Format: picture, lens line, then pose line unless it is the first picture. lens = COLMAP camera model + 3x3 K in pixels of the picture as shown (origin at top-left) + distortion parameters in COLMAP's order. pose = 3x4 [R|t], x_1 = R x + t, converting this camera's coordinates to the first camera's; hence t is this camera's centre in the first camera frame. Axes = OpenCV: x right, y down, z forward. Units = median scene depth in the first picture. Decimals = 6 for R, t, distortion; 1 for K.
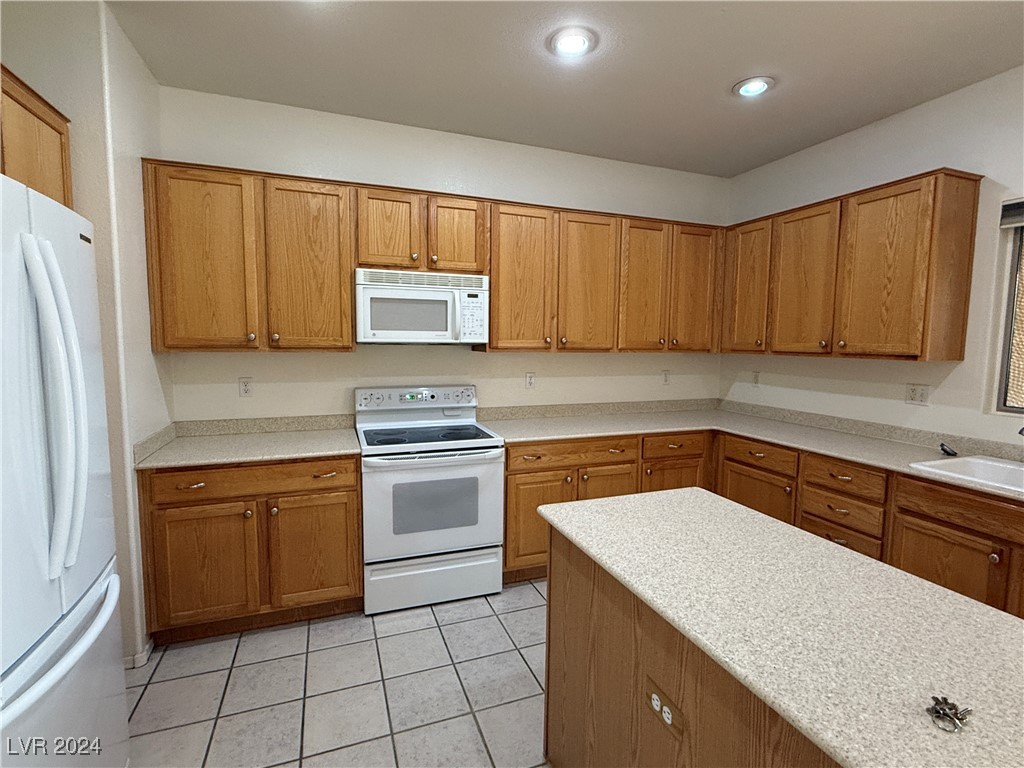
lens RADIAL K [[490.7, 0, 511.0], [0, 490.7, 383.3], [0, 0, 1]] dist [-0.000831, -0.000246]
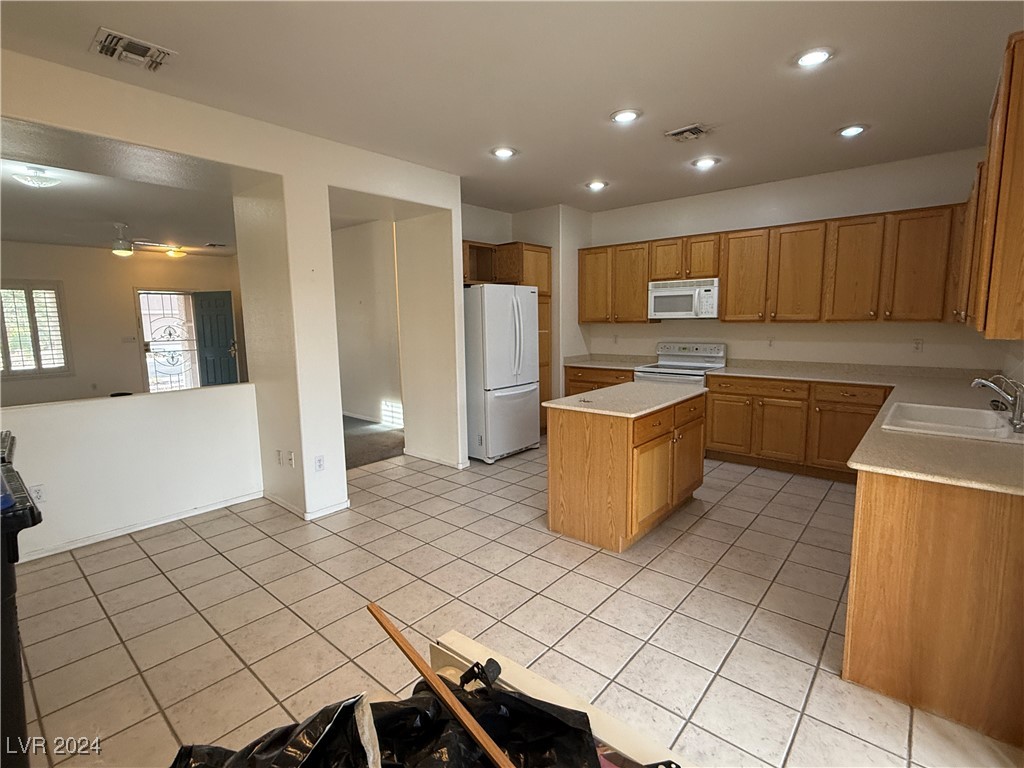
lens RADIAL K [[489.3, 0, 513.8], [0, 489.3, 383.2], [0, 0, 1]] dist [-0.000626, -0.000684]
pose [[0.478430, 0.098813, -0.872548, 1.193254], [-0.057773, 0.995038, 0.081007, 0.050269], [0.876223, 0.011653, 0.481765, -0.458811]]
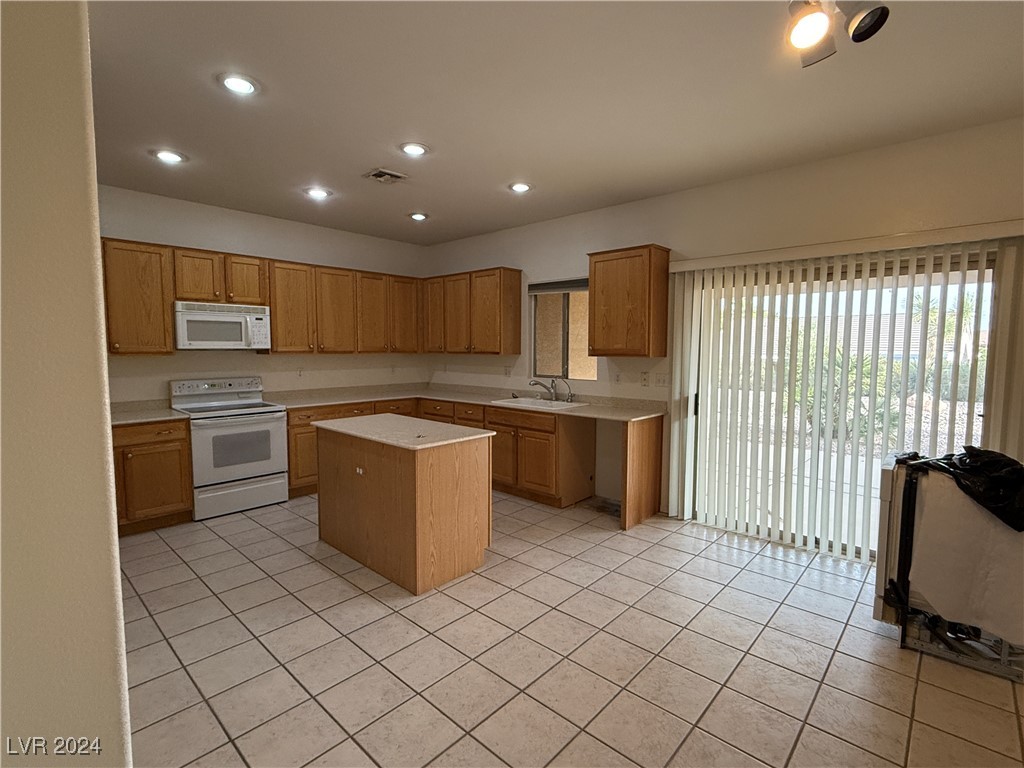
lens RADIAL K [[489.3, 0, 513.8], [0, 489.3, 383.2], [0, 0, 1]] dist [-0.000626, -0.000684]
pose [[0.891719, -0.041965, 0.450641, -0.067517], [0.047133, 0.998889, -0.000248, 0.071371], [-0.450129, 0.021461, 0.892705, -0.813053]]
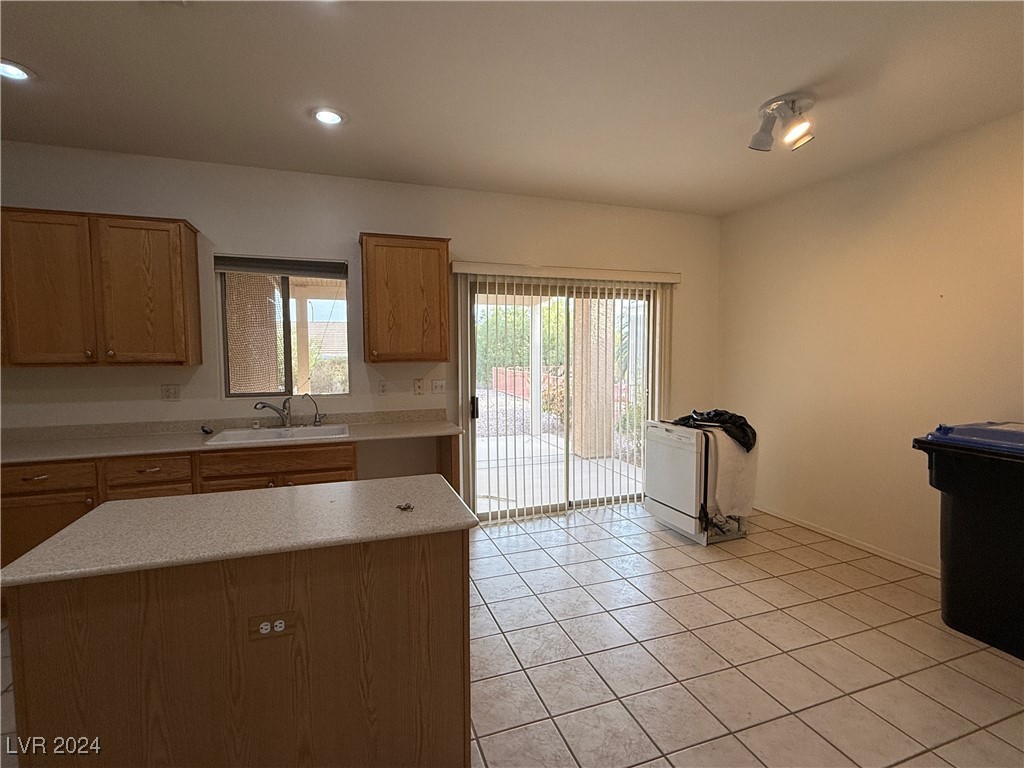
lens RADIAL K [[489.3, 0, 513.8], [0, 489.3, 383.2], [0, 0, 1]] dist [-0.000626, -0.000684]
pose [[0.021143, -0.079436, 0.996616, -0.379578], [0.092329, 0.992734, 0.077168, -0.016725], [-0.995504, 0.090385, 0.028324, 0.095248]]
